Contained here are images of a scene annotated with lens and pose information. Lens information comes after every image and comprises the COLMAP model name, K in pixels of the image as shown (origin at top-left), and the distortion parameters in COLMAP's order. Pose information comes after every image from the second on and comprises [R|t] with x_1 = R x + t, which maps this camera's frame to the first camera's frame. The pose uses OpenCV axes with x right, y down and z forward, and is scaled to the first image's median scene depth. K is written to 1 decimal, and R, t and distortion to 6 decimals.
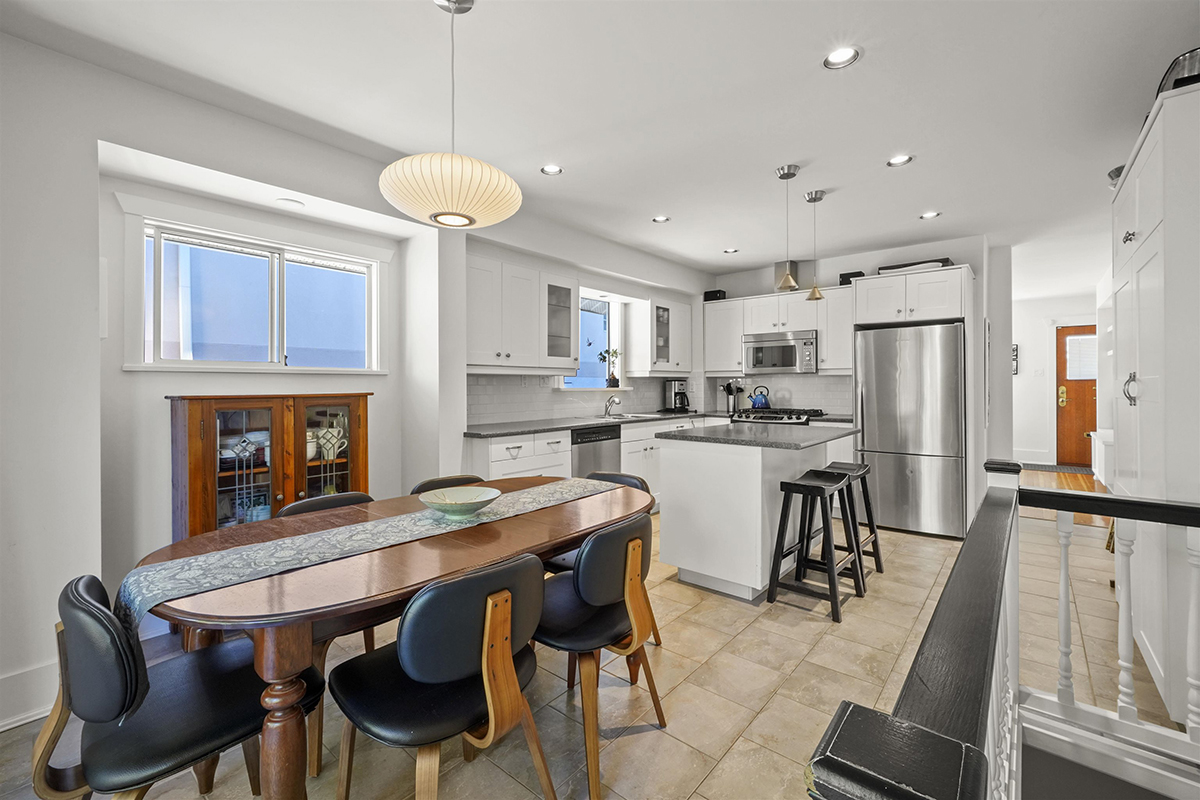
lens RADIAL K [[491.7, 0, 602.9], [0, 491.7, 384.8], [0, 0, 1]] dist [0.001062, 0.000130]
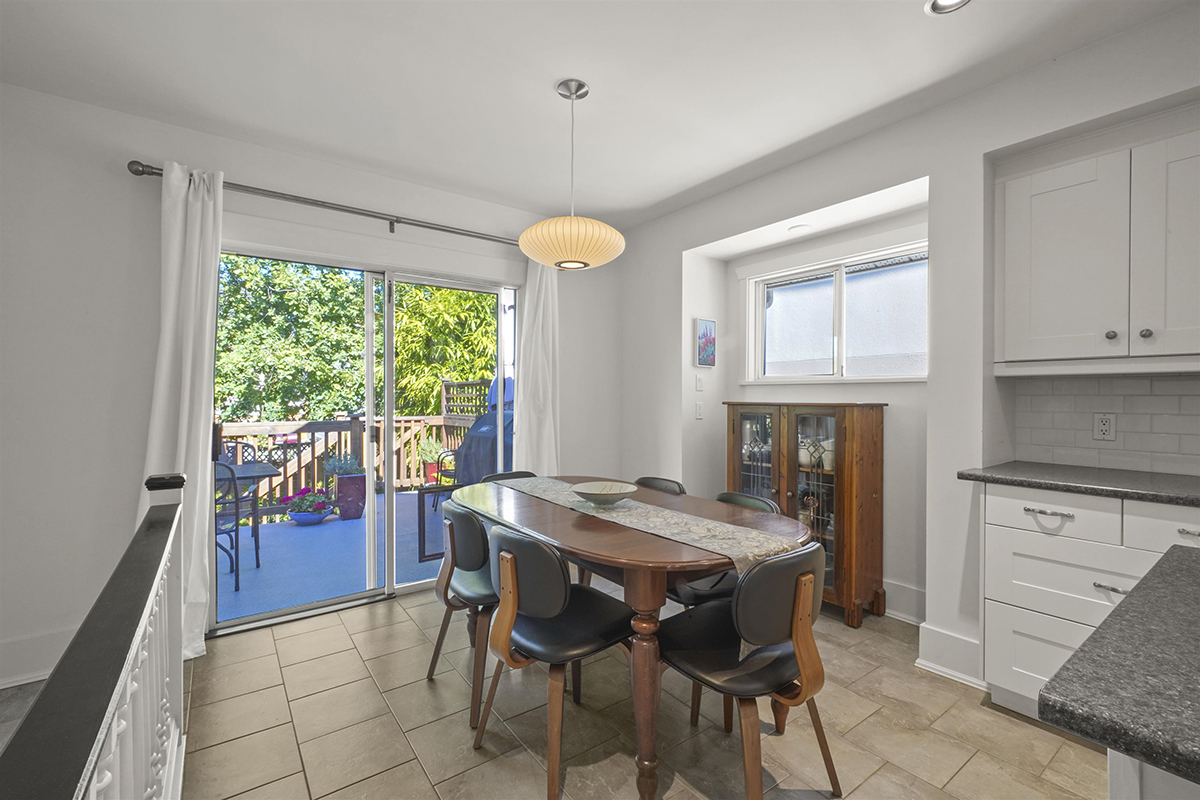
lens RADIAL K [[523.0, 0, 593.2], [0, 523.0, 399.3], [0, 0, 1]] dist [0.001211, -0.000013]
pose [[-0.231201, 0.008353, -0.972870, 0.310289], [-0.000137, 0.999963, 0.008618, 0.000481], [0.972906, 0.002126, -0.231191, 0.421441]]
